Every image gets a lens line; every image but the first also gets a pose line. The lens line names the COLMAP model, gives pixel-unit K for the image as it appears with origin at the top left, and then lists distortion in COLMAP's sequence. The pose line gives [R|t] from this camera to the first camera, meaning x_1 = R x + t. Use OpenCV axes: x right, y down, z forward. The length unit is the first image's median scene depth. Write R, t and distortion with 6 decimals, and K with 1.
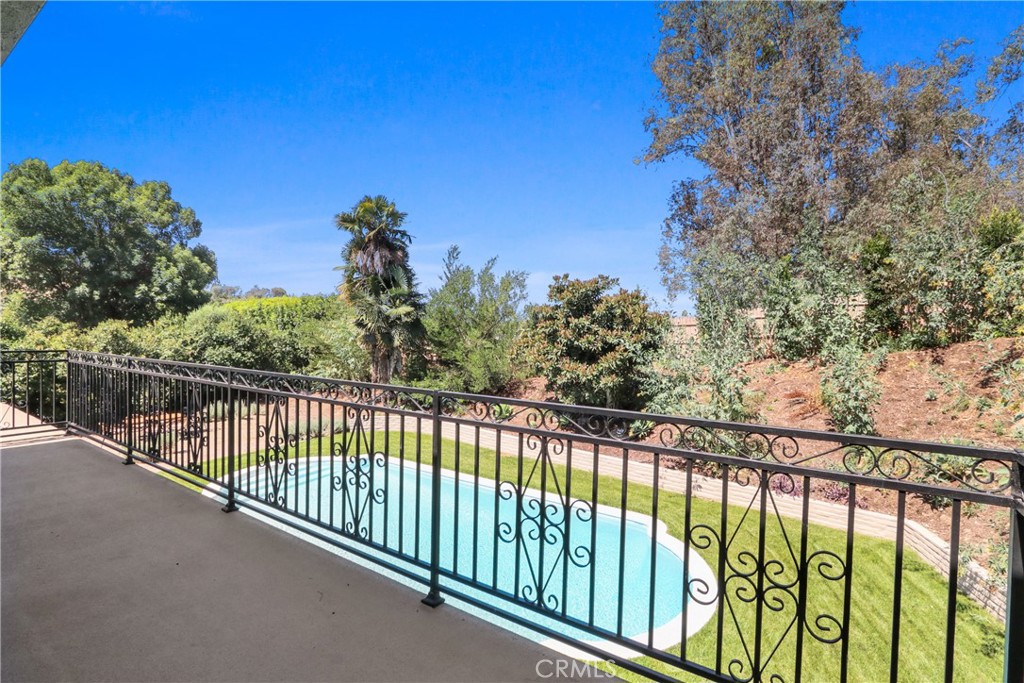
lens RADIAL K [[470.4, 0, 515.2], [0, 470.4, 341.9], [0, 0, 1]] dist [-0.020633, 0.005332]
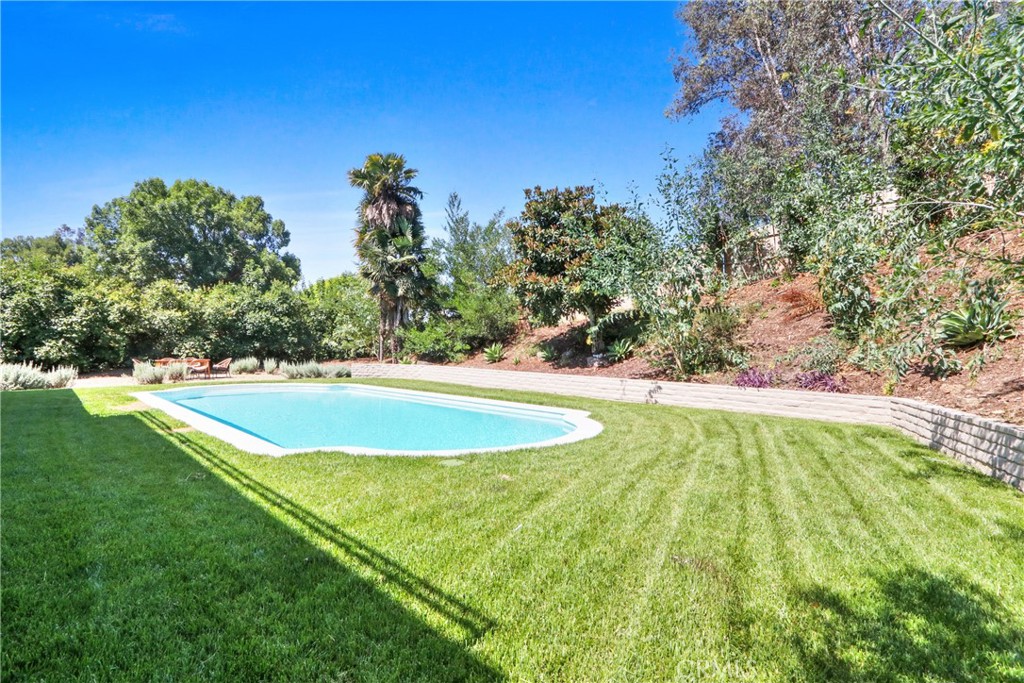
lens RADIAL K [[470.4, 0, 515.1], [0, 470.4, 339.3], [0, 0, 1]] dist [-0.020633, 0.005332]
pose [[0.983090, -0.003238, -0.183096, 0.164219], [-0.005947, 0.998752, -0.049592, 0.144165], [0.183029, 0.049842, 0.981843, 0.060501]]
